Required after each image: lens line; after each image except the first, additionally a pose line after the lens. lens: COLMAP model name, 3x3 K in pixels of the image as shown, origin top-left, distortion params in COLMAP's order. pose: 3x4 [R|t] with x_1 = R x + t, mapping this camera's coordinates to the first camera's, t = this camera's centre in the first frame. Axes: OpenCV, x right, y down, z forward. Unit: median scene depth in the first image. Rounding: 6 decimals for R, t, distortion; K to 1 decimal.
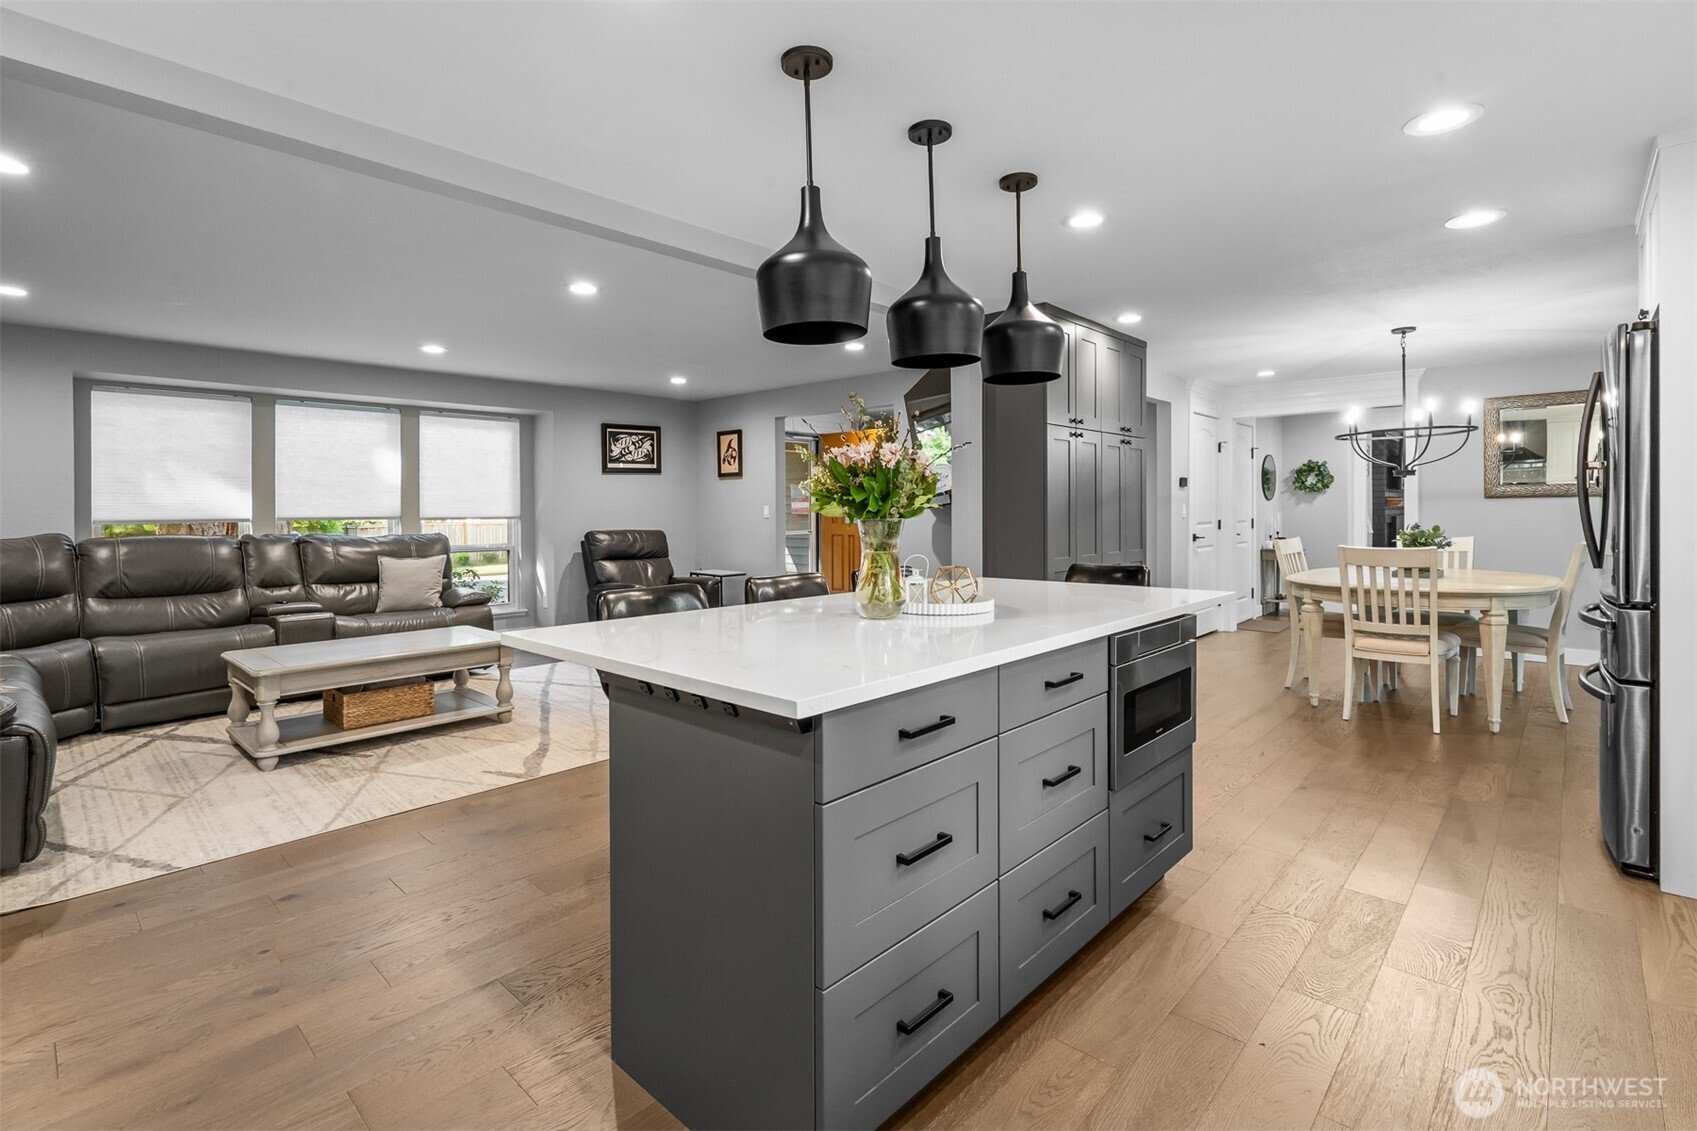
lens RADIAL K [[786.7, 0, 831.8], [0, 786.7, 505.4], [0, 0, 1]] dist [0.003285, 0.000386]
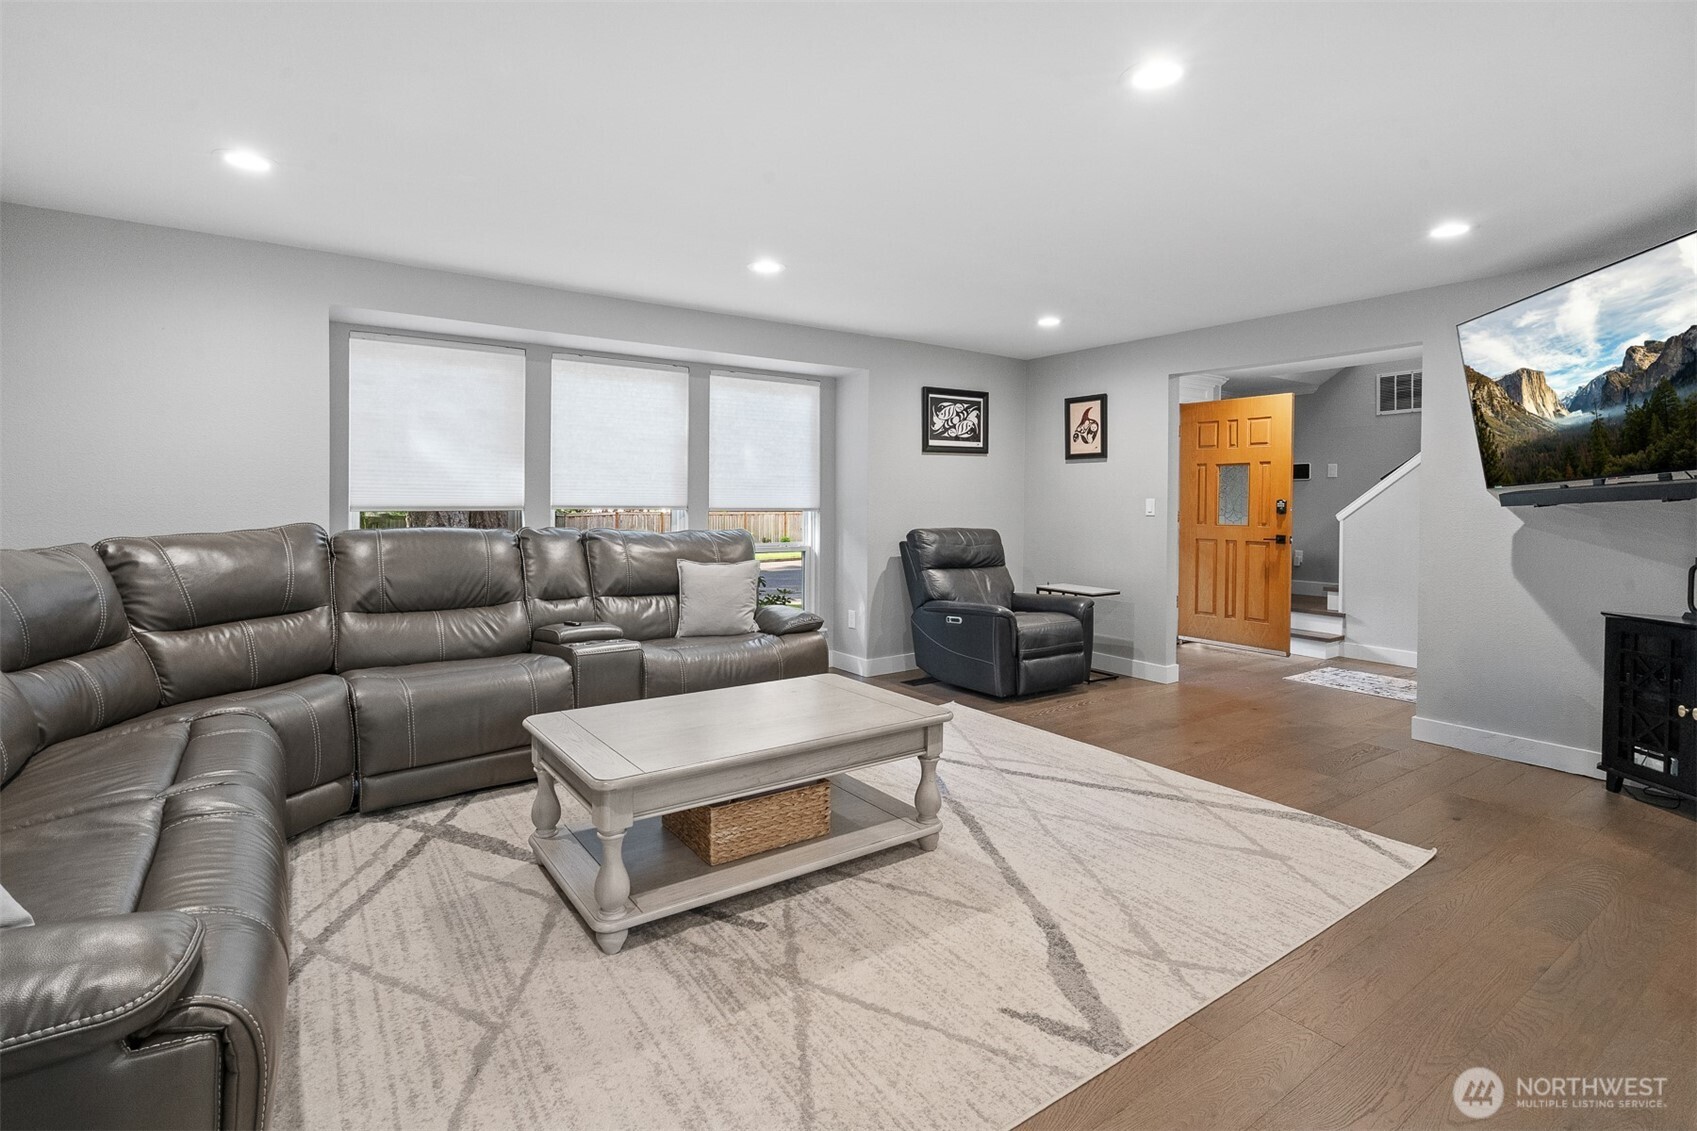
lens RADIAL K [[797.0, 0, 833.1], [0, 797.0, 505.8], [0, 0, 1]] dist [-0.003258, 0.000057]
pose [[0.979027, 0.015323, -0.203151, -0.291216], [-0.013696, 0.999862, 0.009411, 0.005336], [0.203267, -0.006431, 0.979102, 0.307806]]
